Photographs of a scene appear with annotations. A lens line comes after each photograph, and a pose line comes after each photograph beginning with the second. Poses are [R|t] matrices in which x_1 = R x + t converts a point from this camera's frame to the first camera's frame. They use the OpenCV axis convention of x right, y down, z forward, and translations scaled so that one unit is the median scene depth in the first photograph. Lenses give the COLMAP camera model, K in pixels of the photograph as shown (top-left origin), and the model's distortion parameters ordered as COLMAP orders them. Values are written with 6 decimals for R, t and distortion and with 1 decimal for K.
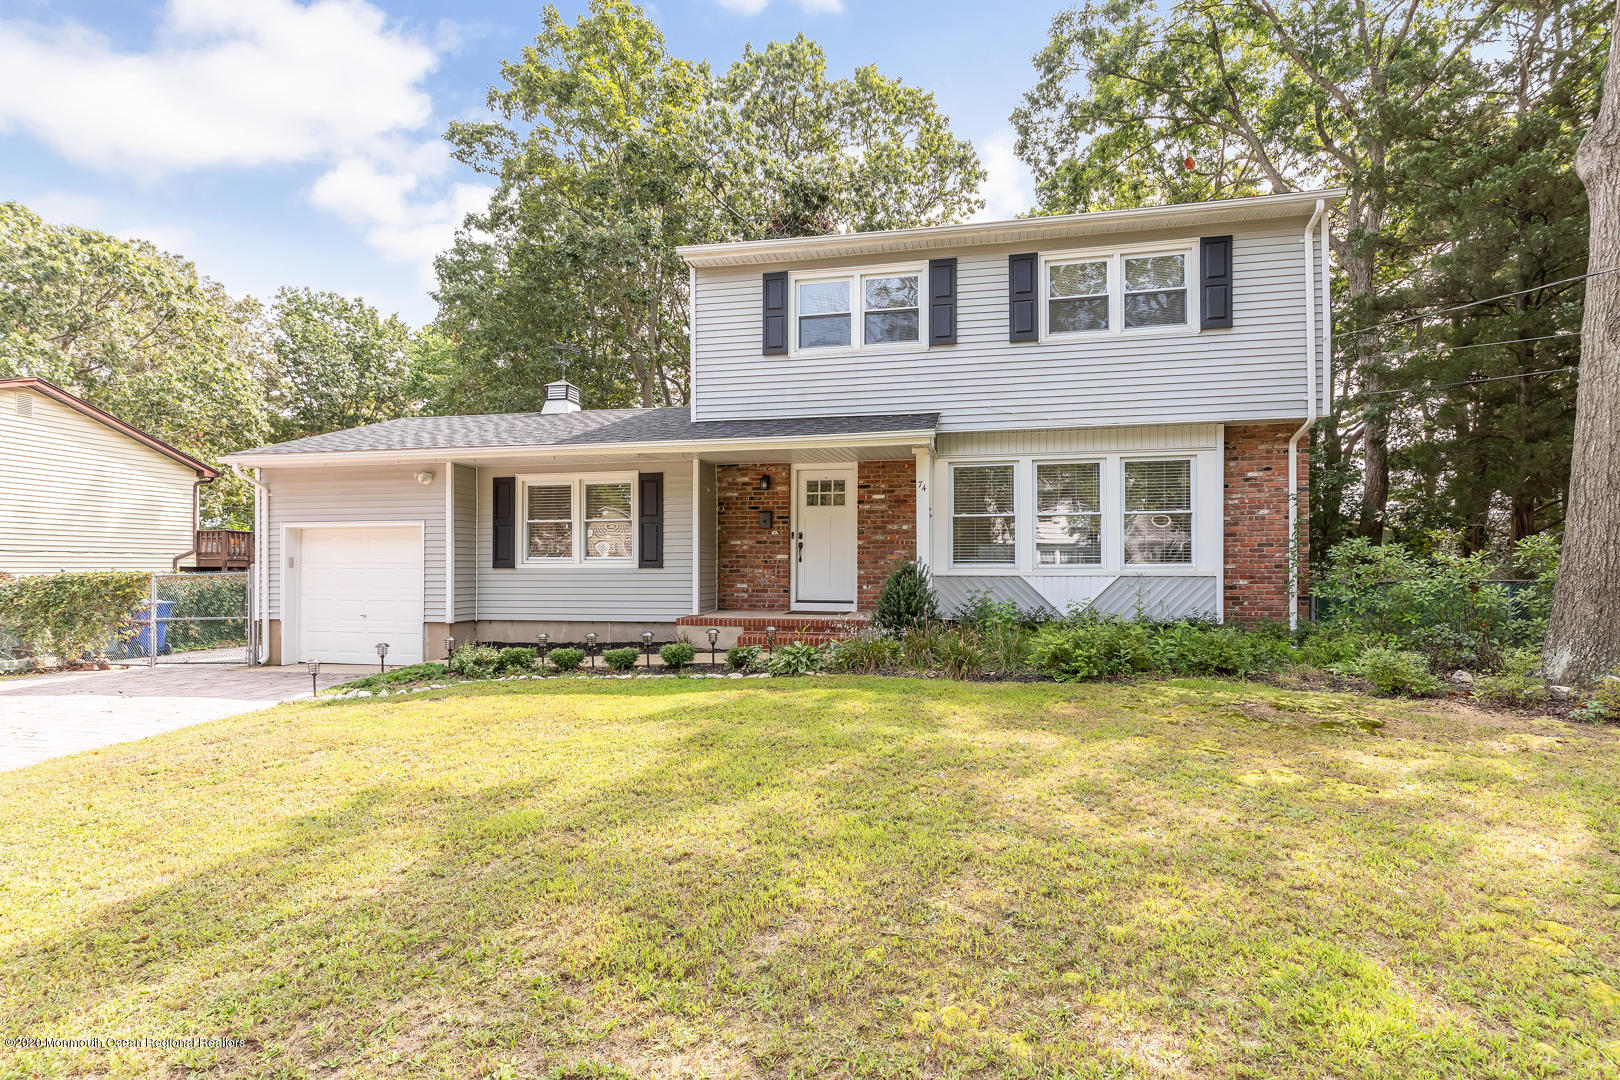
lens RADIAL K [[811.1, 0, 850.4], [0, 811.1, 567.0], [0, 0, 1]] dist [-0.005198, 0.000530]
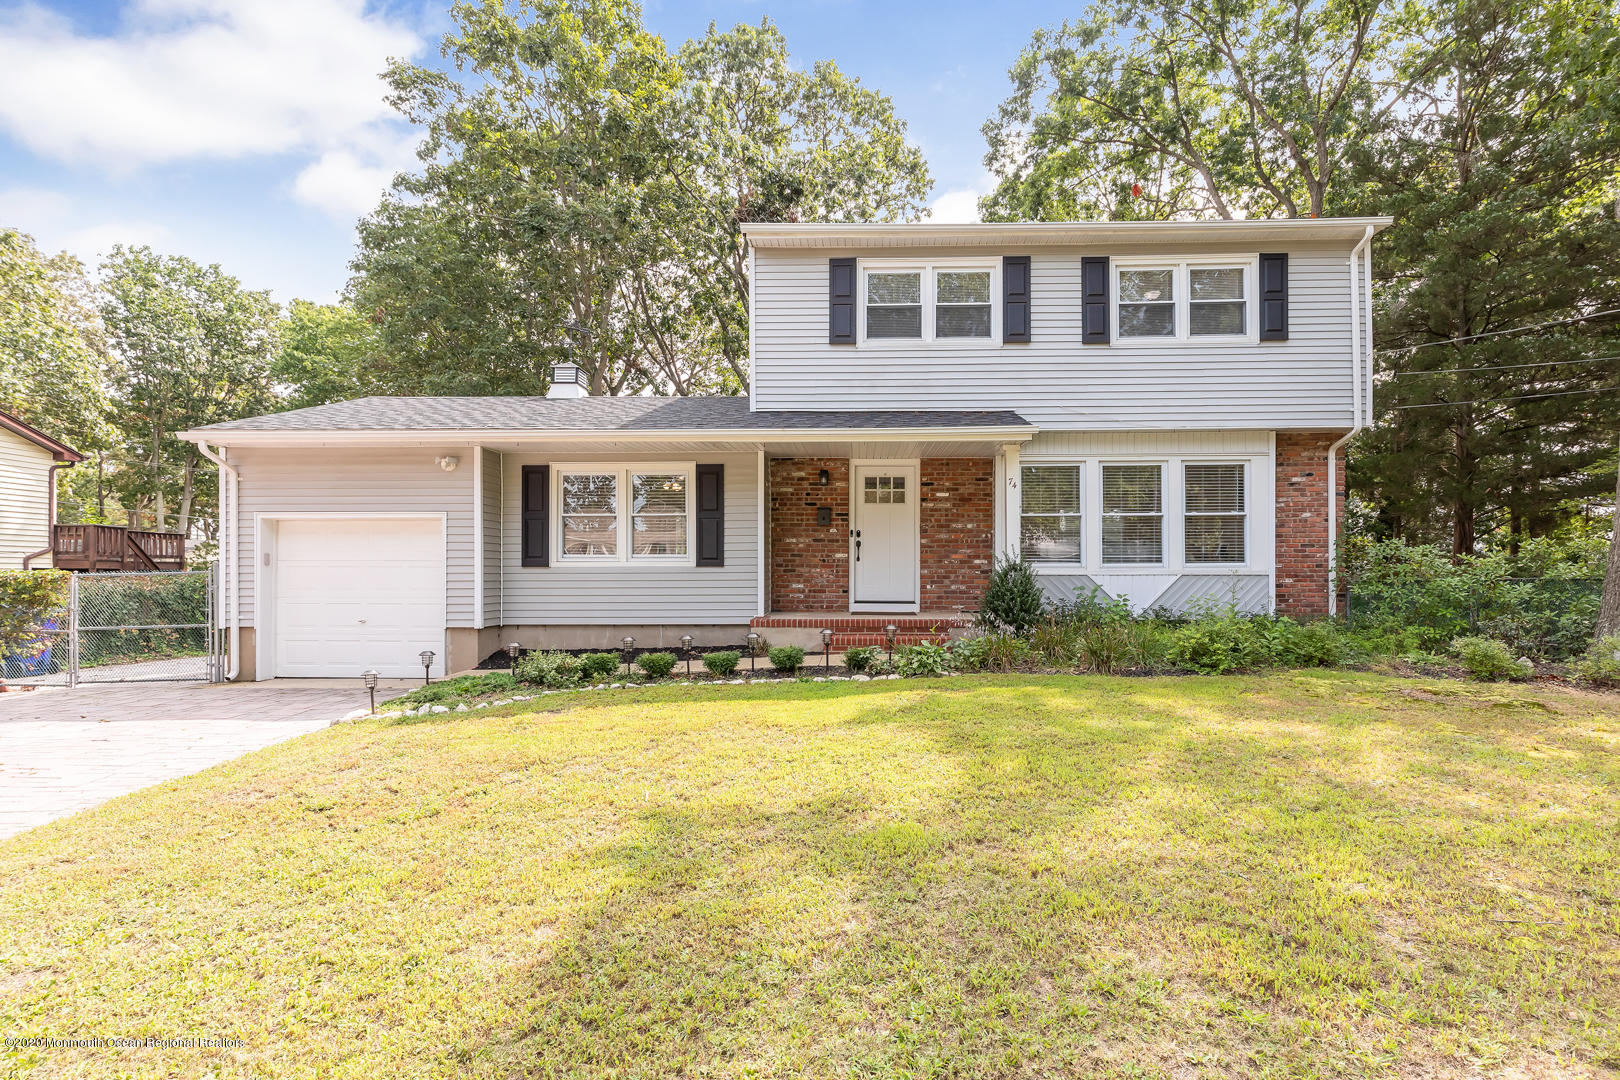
lens RADIAL K [[811.1, 0, 876.7], [0, 811.1, 575.0], [0, 0, 1]] dist [-0.005198, 0.000530]
pose [[0.982843, 0.000264, 0.184445, -0.225555], [-0.000235, 1.000000, -0.000177, 0.010905], [-0.184445, 0.000130, 0.982843, 0.050841]]
